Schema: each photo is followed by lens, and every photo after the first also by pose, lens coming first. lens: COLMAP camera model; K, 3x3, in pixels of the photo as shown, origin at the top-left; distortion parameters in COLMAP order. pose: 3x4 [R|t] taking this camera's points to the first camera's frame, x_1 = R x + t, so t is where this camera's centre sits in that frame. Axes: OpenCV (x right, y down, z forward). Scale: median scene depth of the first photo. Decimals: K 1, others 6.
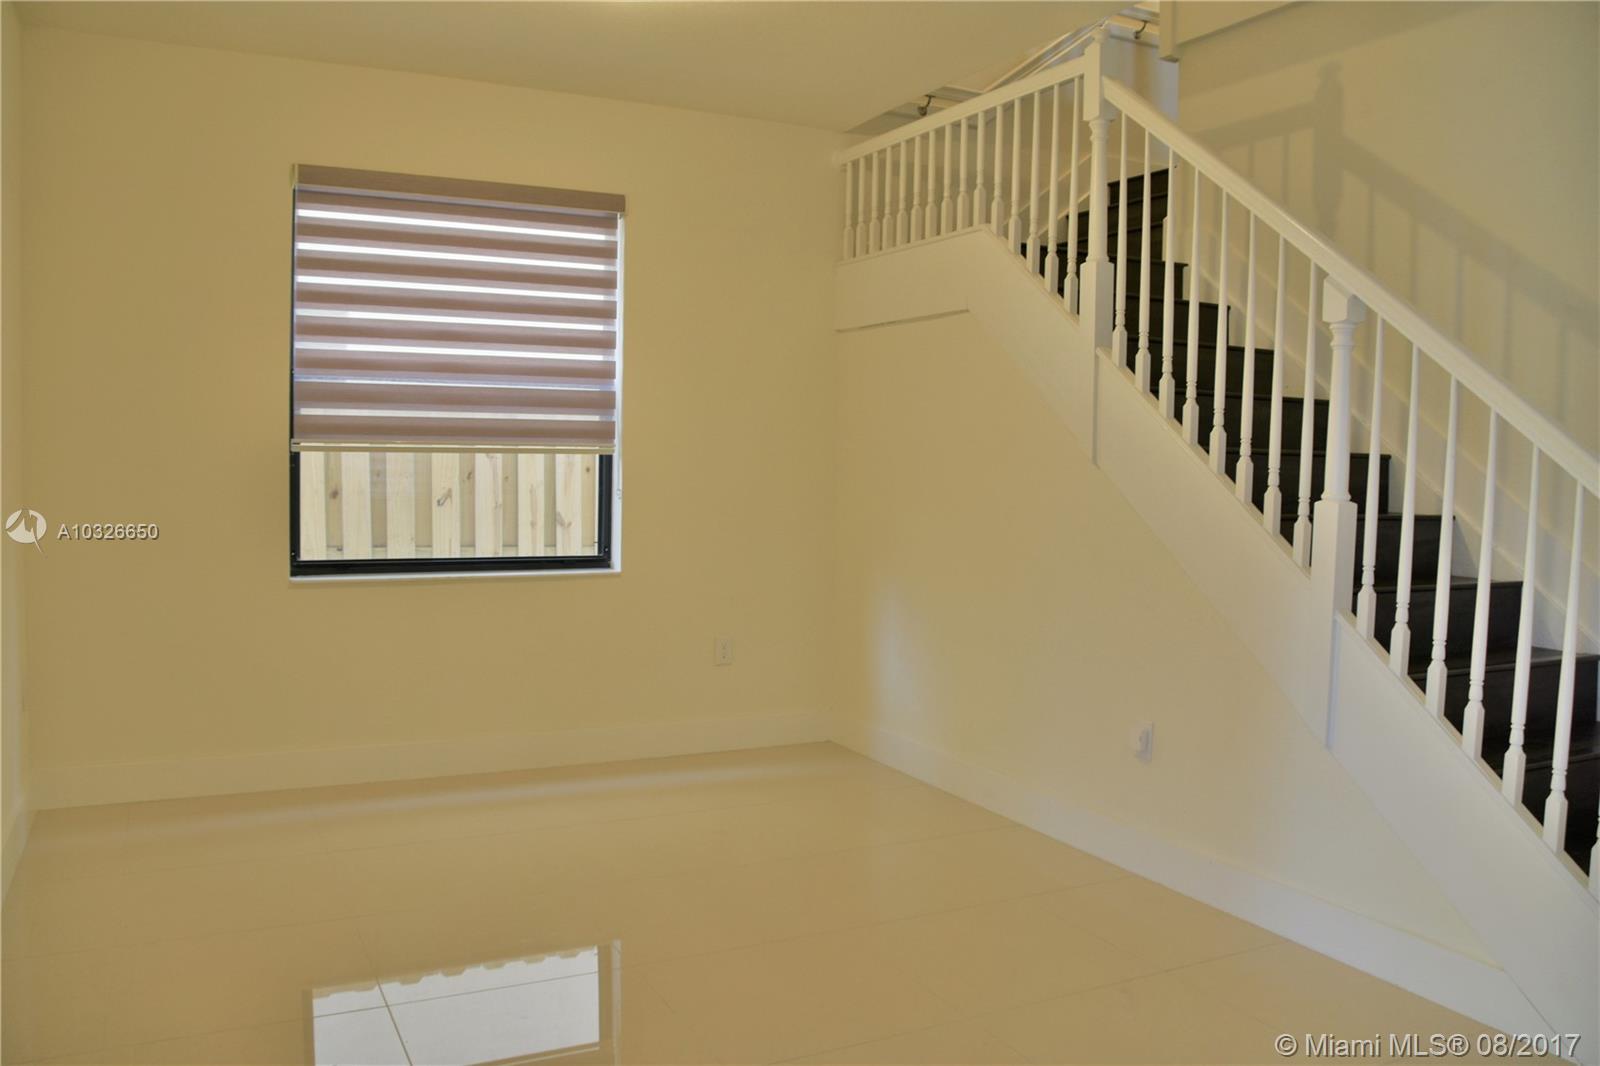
lens RADIAL K [[1239.8, 0, 800.0], [0, 1239.8, 533.0], [0, 0, 1]] dist [-0.150877, 0.089235]
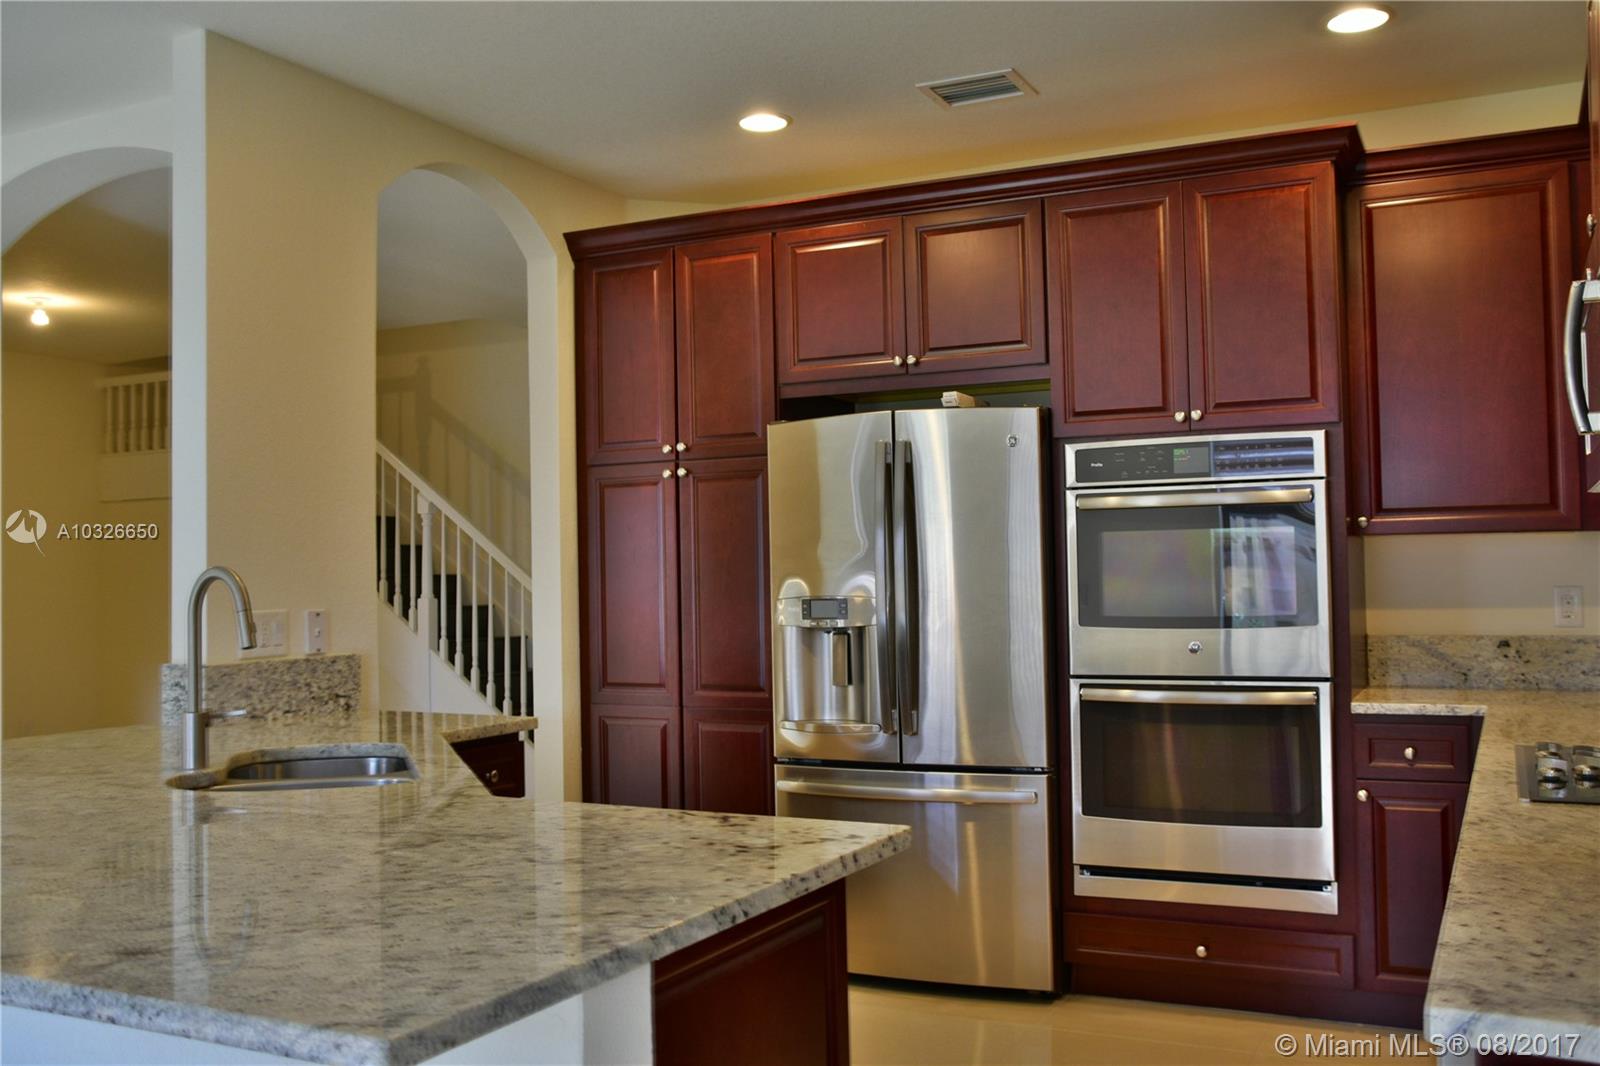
lens RADIAL K [[1439.1, 0, 800.0], [0, 1439.1, 533.0], [0, 0, 1]] dist [-0.121396, 0.176220]
pose [[0.801994, -0.015046, 0.597143, -0.472686], [0.070636, 0.995057, -0.069796, 0.072843], [-0.593141, 0.098156, 0.799093, -1.258814]]
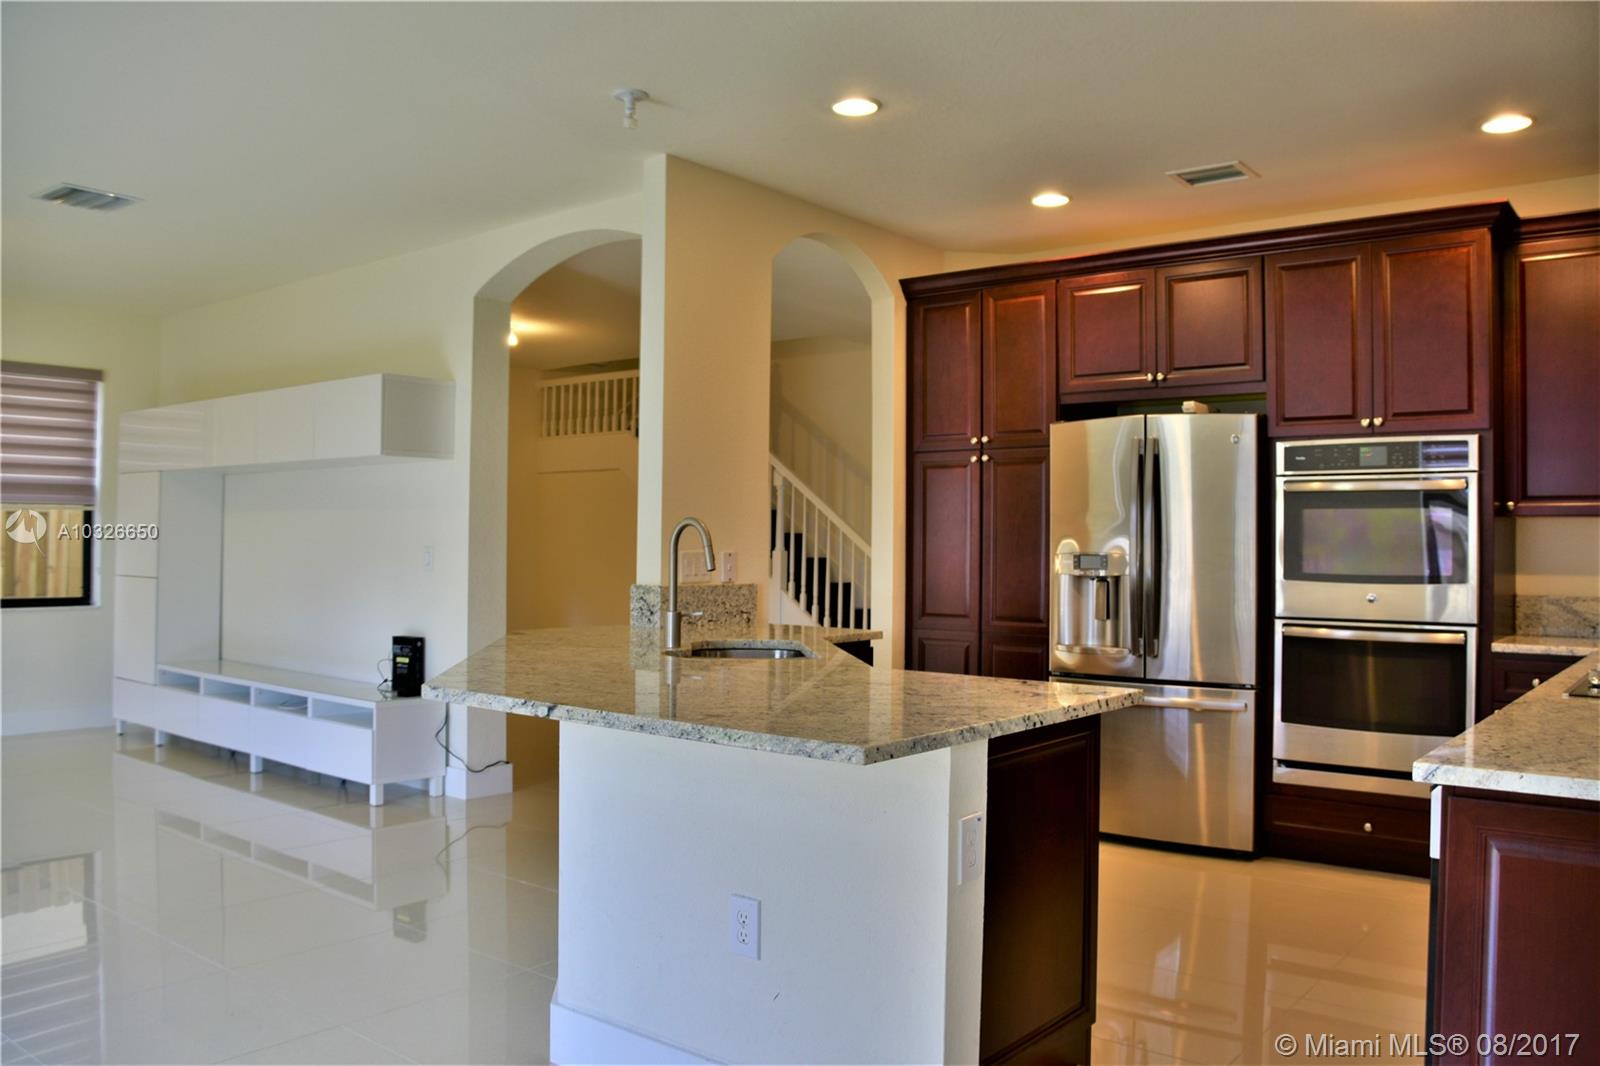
lens RADIAL K [[1239.8, 0, 800.0], [0, 1239.8, 533.0], [0, 0, 1]] dist [-0.150877, 0.089235]
pose [[0.911208, -0.006851, 0.411890, -0.614034], [0.034216, 0.997666, -0.059099, 0.092795], [-0.410523, 0.067944, 0.909315, -1.439665]]
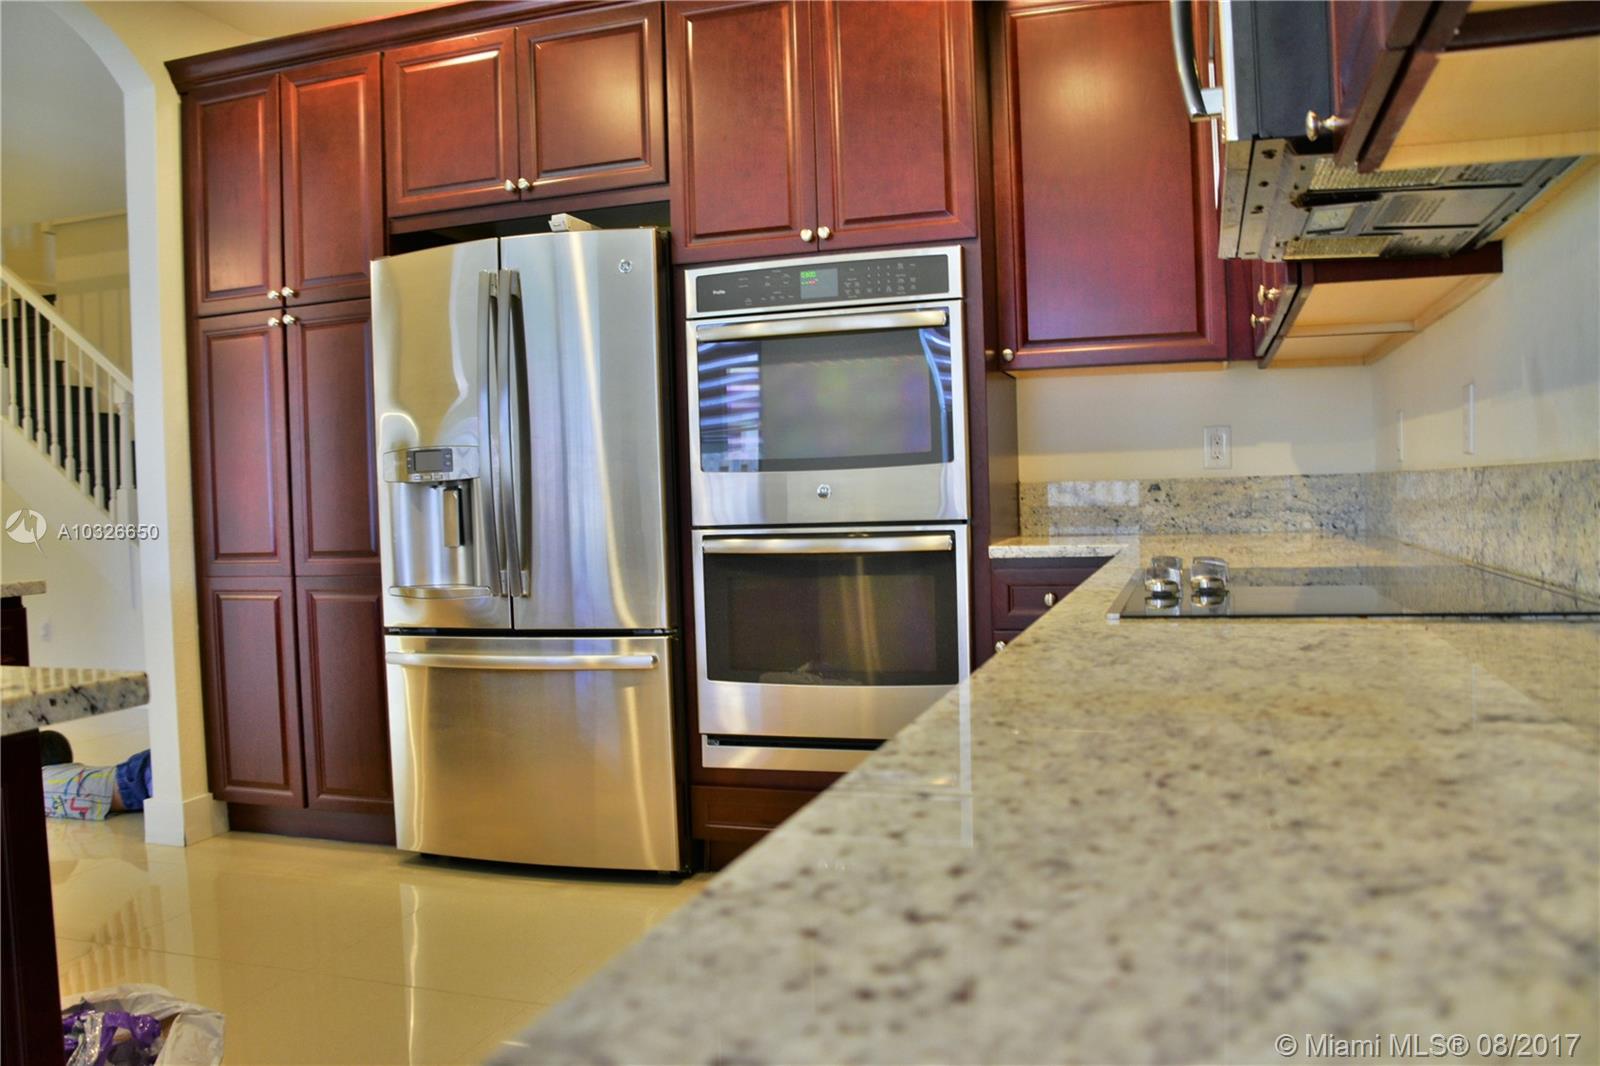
lens RADIAL K [[1239.8, 0, 800.0], [0, 1239.8, 533.0], [0, 0, 1]] dist [-0.150877, 0.089235]
pose [[0.703744, -0.064974, 0.707477, -0.178942], [0.089881, 0.995950, 0.002061, 0.134646], [-0.704745, 0.062138, 0.706734, -1.139841]]
